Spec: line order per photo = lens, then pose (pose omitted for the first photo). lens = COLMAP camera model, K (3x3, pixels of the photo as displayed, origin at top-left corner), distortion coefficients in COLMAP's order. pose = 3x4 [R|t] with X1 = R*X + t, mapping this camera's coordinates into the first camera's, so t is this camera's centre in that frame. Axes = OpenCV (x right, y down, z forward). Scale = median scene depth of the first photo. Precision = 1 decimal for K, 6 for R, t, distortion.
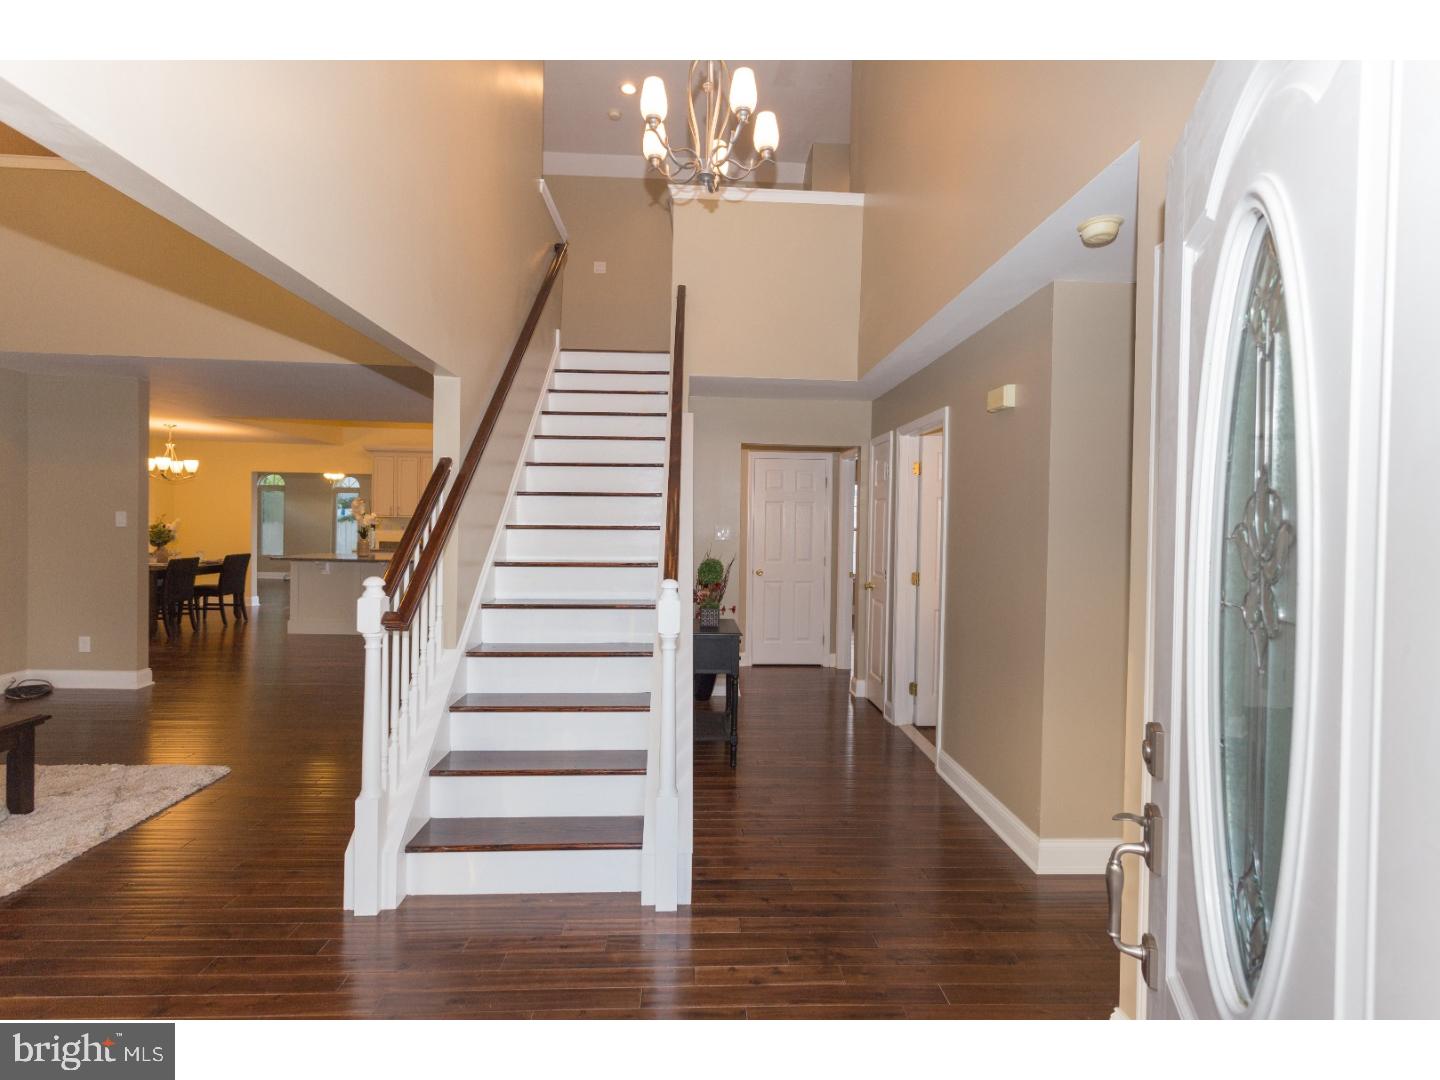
lens RADIAL K [[691.5, 0, 717.3], [0, 691.5, 532.9], [0, 0, 1]] dist [0.001785, 0.000124]
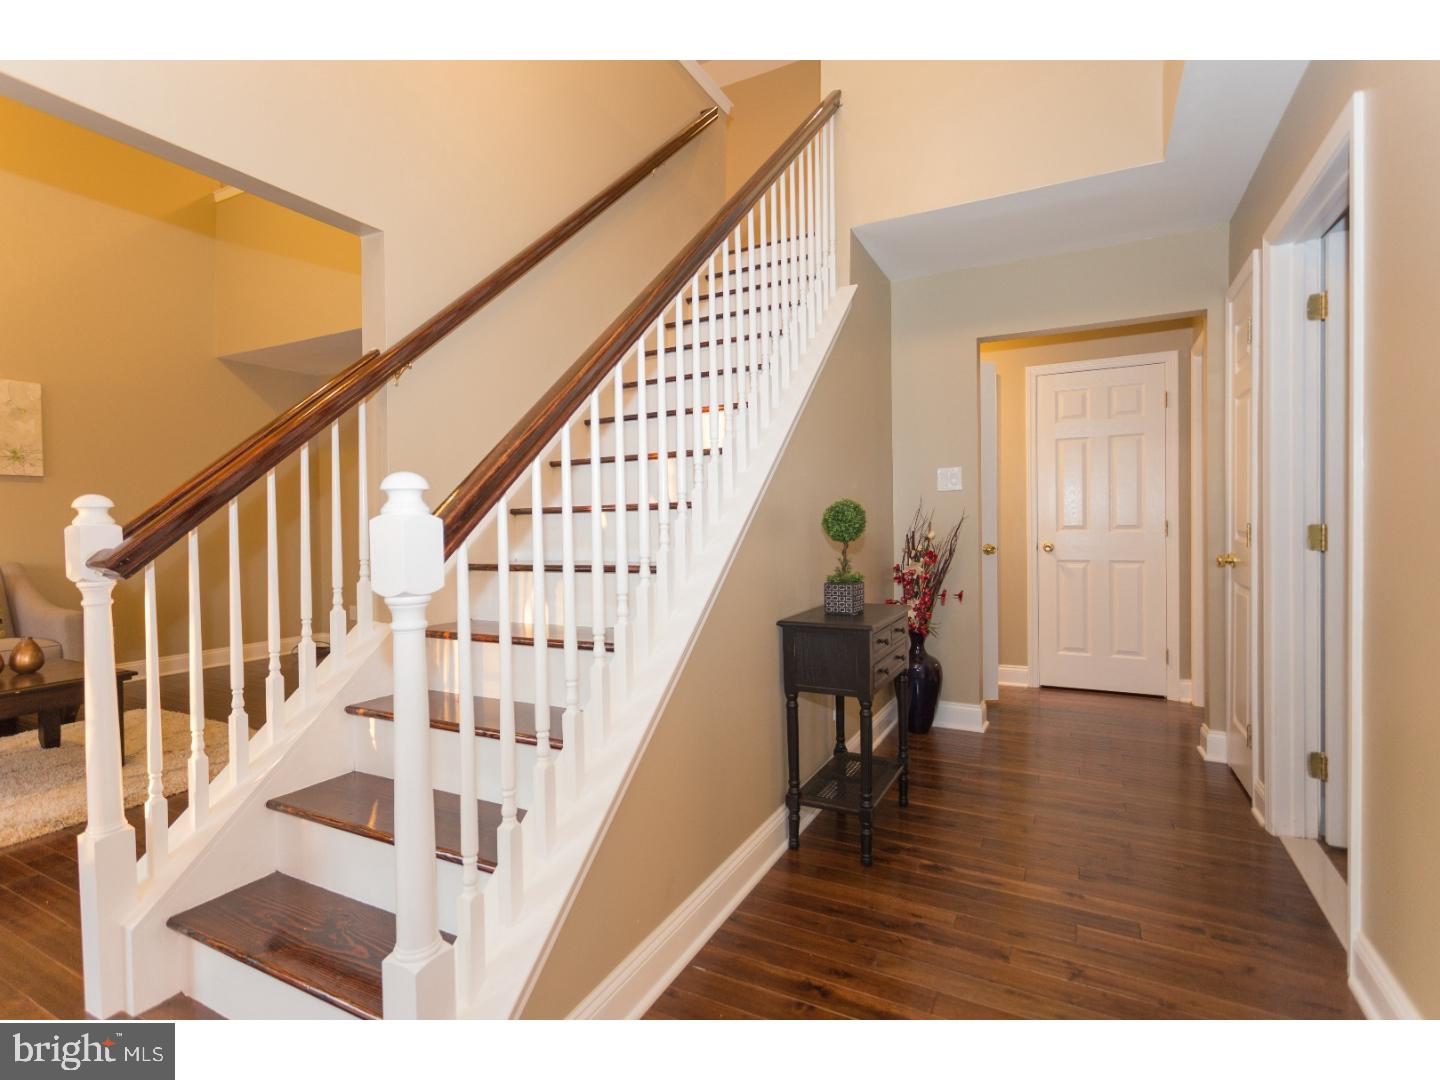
lens RADIAL K [[691.5, 0, 719.8], [0, 691.5, 534.1], [0, 0, 1]] dist [0.001785, 0.000124]
pose [[0.863326, -0.020013, -0.504249, 0.154250], [0.019669, 0.999789, -0.006006, 0.053106], [0.504262, -0.004733, 0.863537, 0.338659]]
